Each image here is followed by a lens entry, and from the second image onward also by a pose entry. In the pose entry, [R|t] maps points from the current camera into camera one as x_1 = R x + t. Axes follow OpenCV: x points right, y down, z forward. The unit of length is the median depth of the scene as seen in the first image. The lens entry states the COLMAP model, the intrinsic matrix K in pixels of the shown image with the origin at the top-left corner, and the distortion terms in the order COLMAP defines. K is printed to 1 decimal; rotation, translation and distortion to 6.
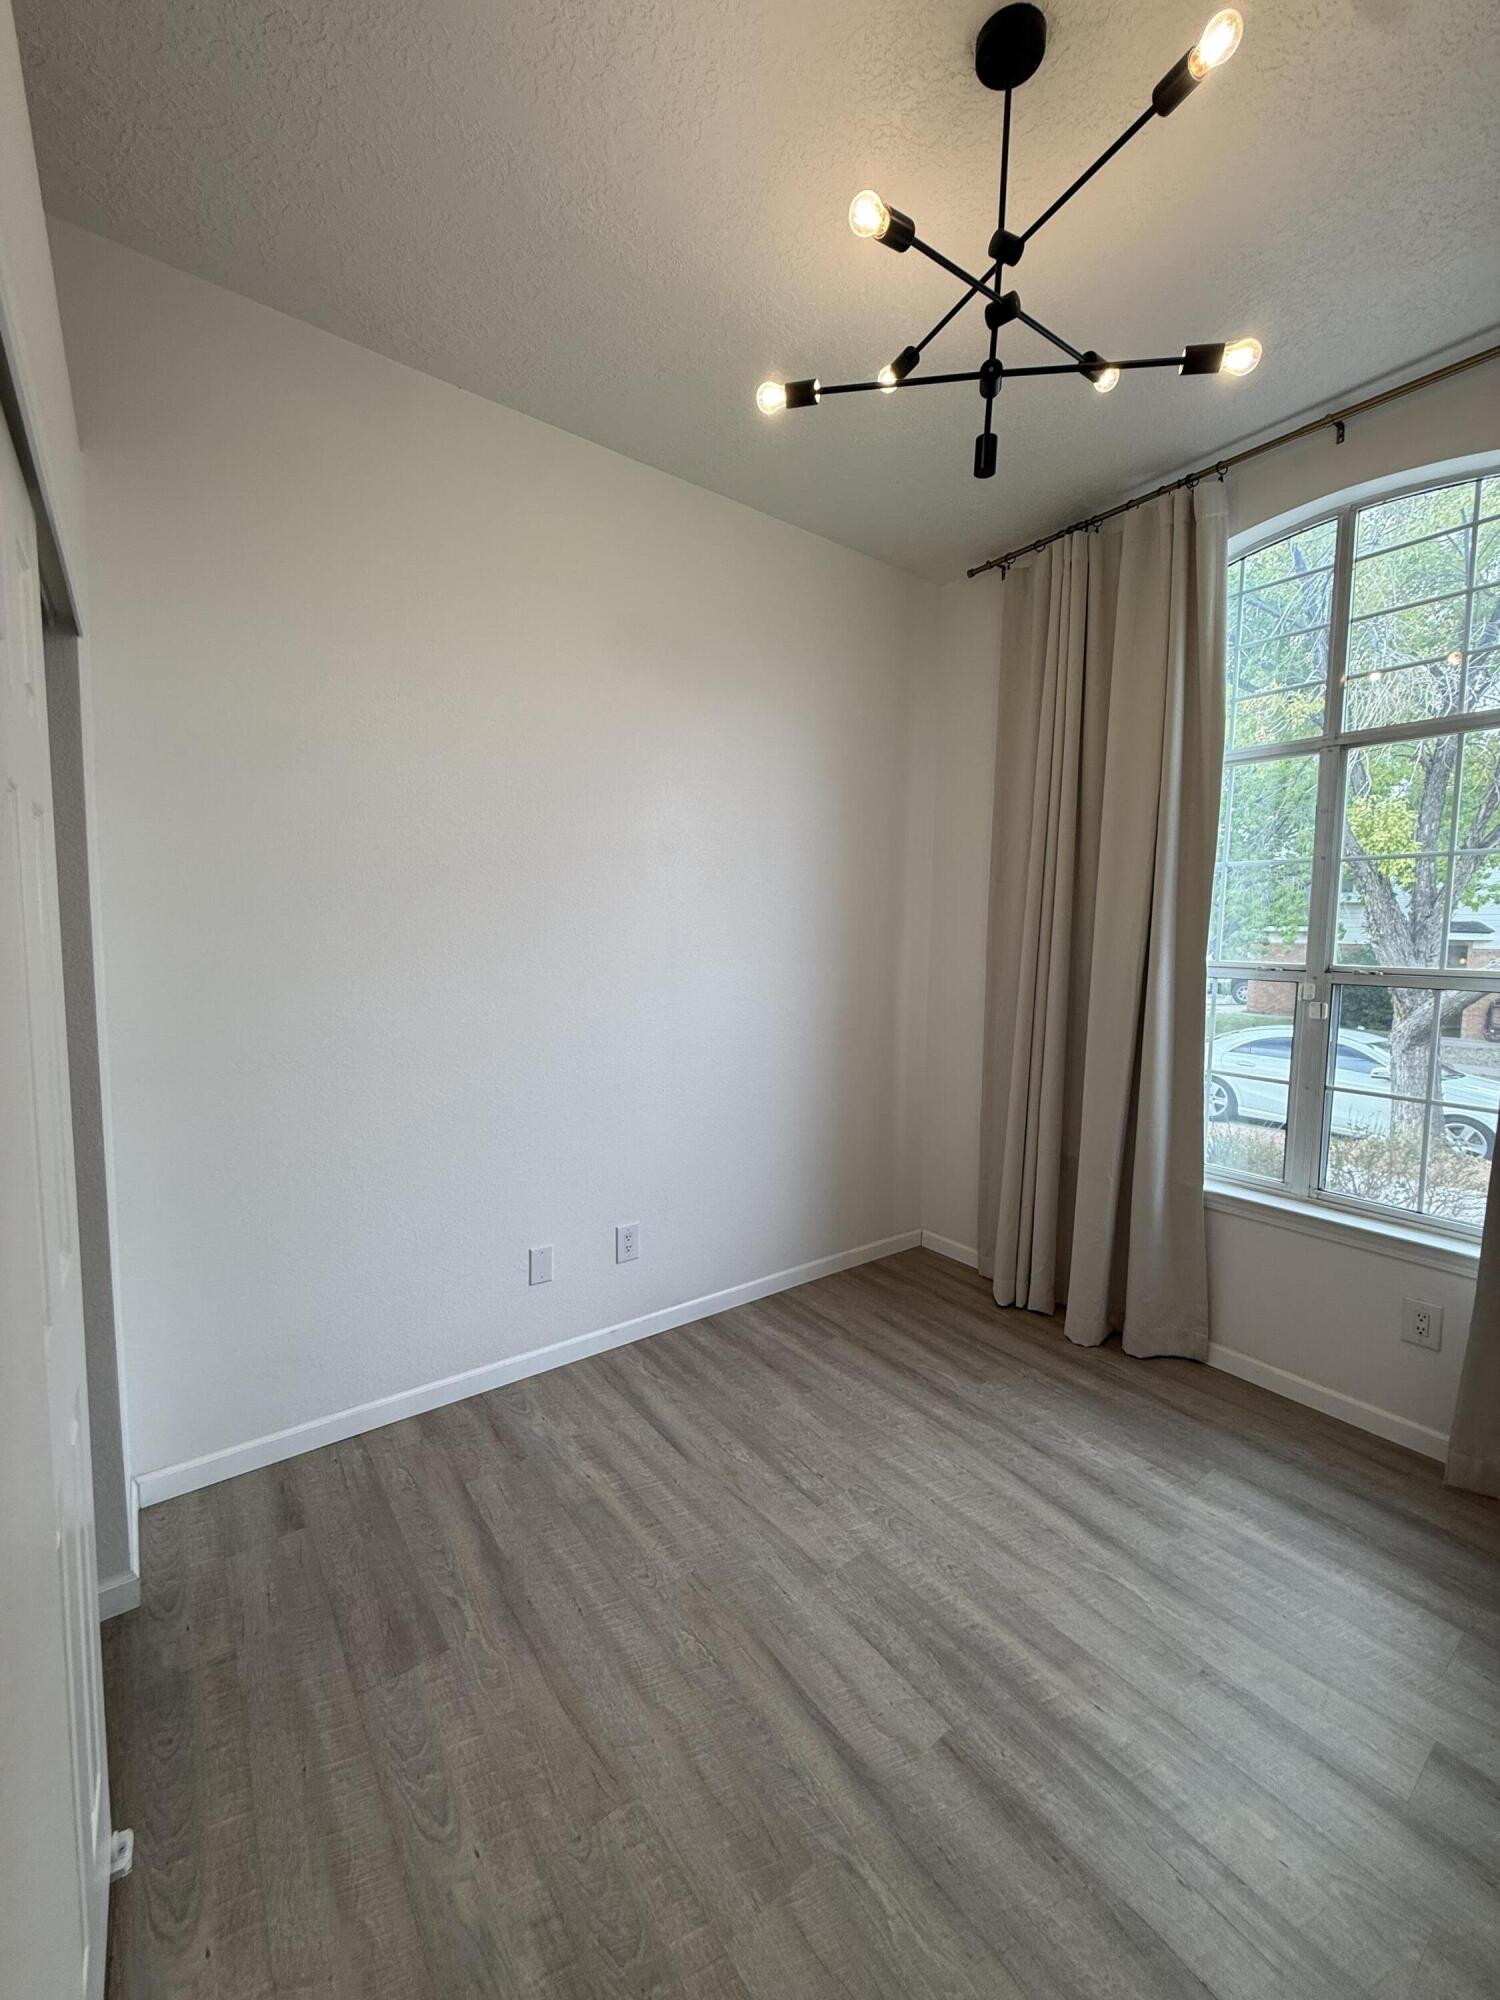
lens RADIAL K [[801.9, 0, 751.8], [0, 801.9, 996.5], [0, 0, 1]] dist [0.001981, -0.000314]
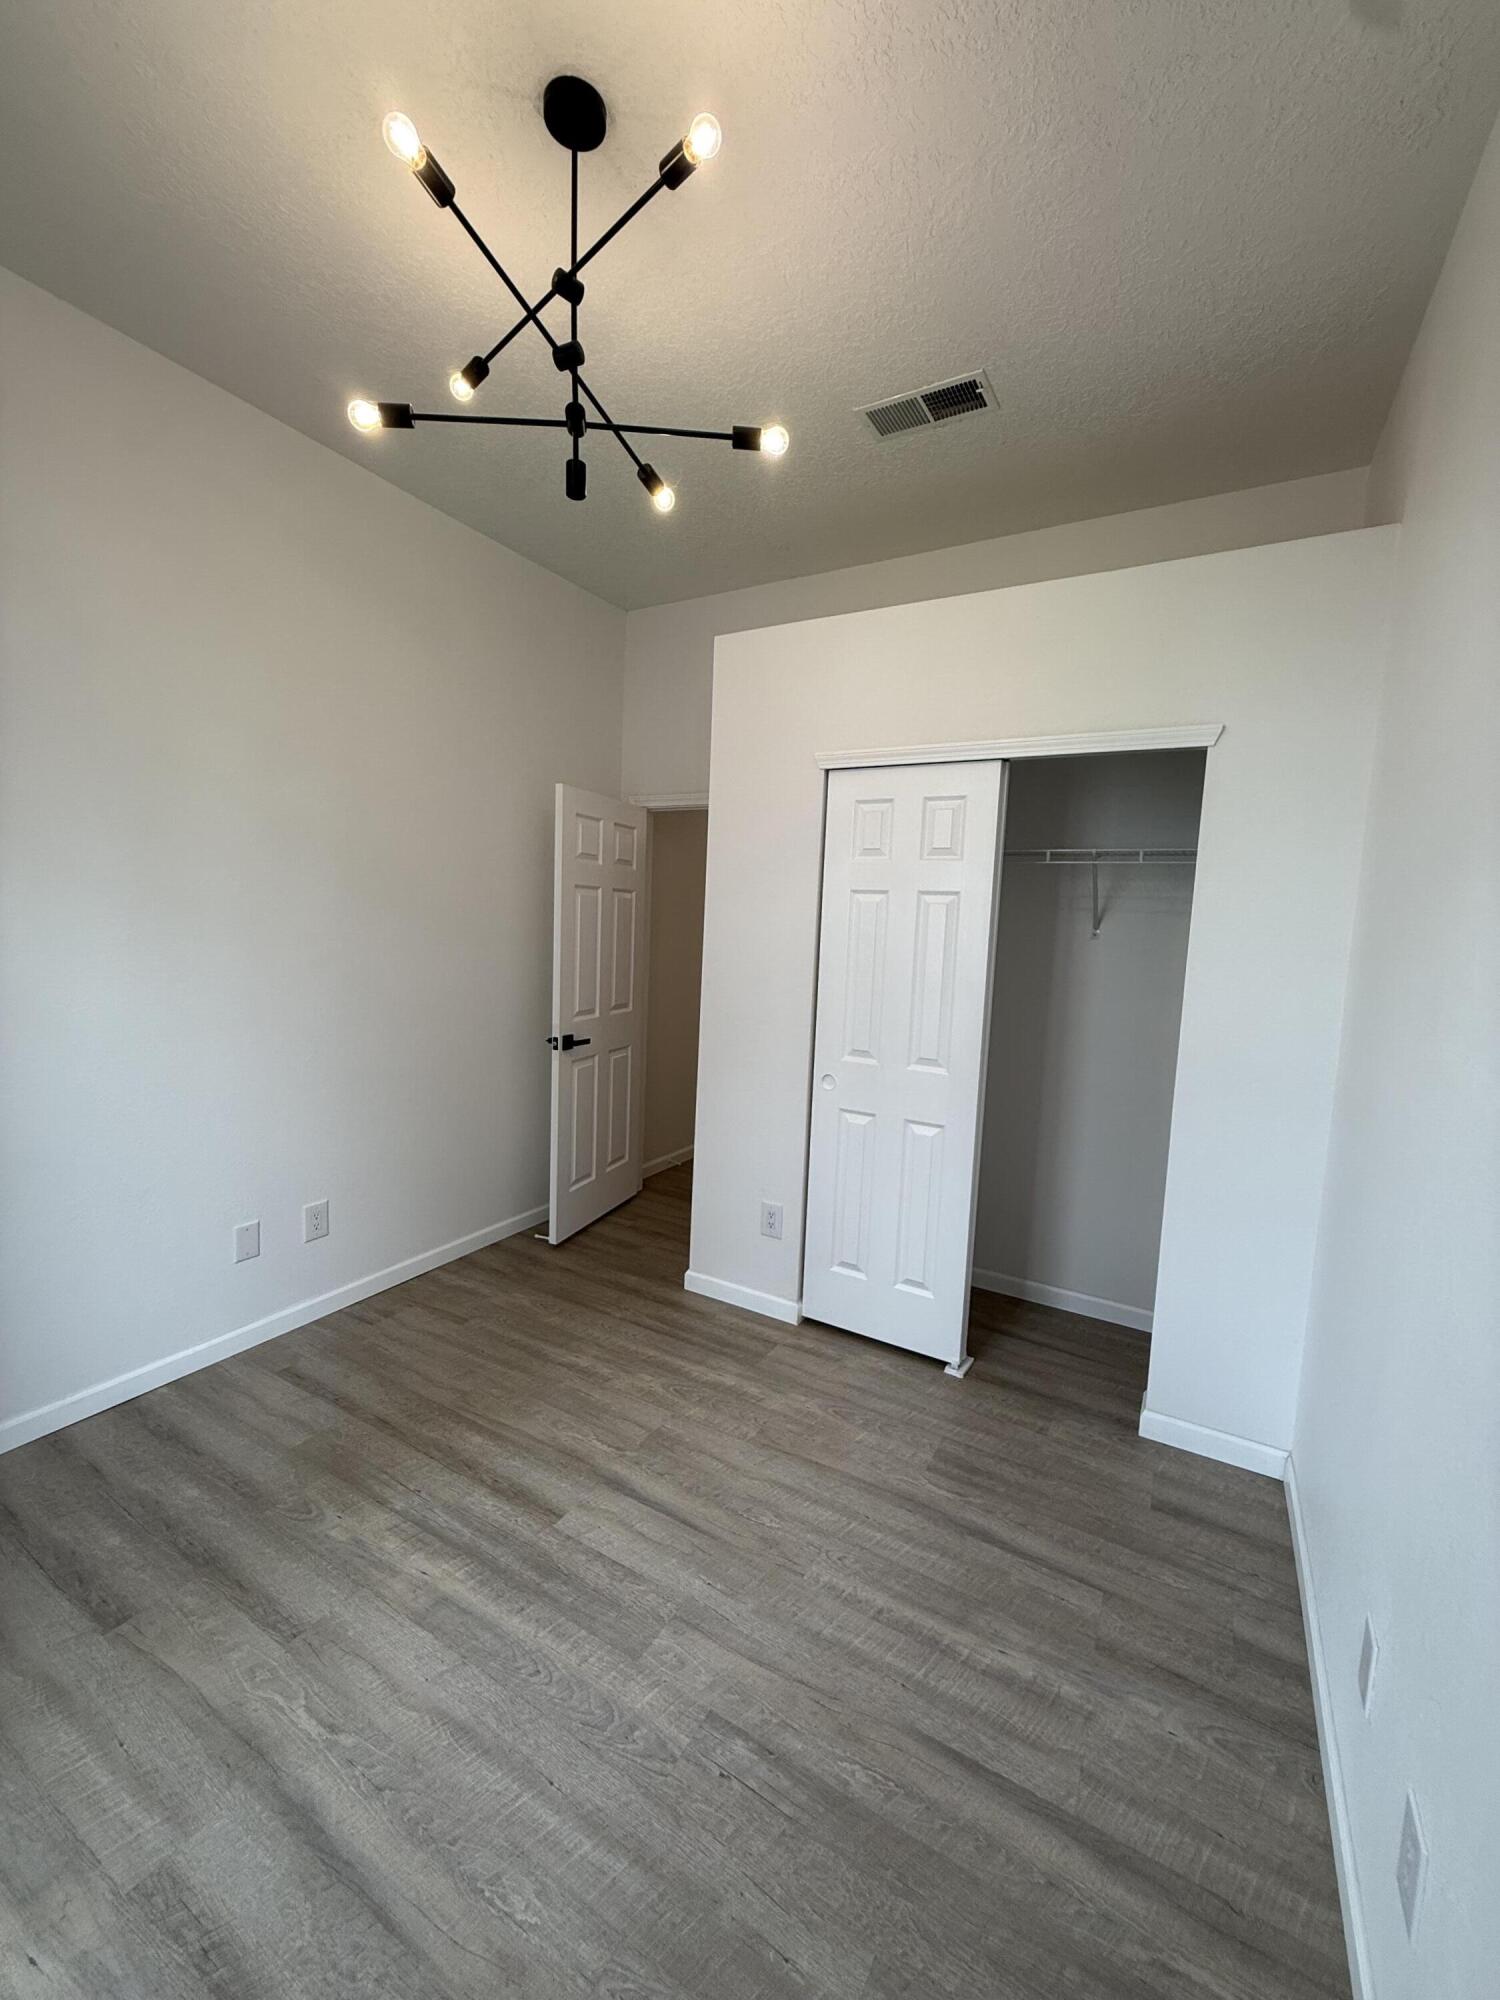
lens RADIAL K [[801.9, 0, 751.8], [0, 801.9, 996.5], [0, 0, 1]] dist [0.001981, -0.000314]
pose [[-0.919274, -0.015307, -0.393320, 0.407011], [-0.085948, 0.982937, 0.162625, -0.155810], [0.384120, 0.183302, -0.904904, 1.831739]]
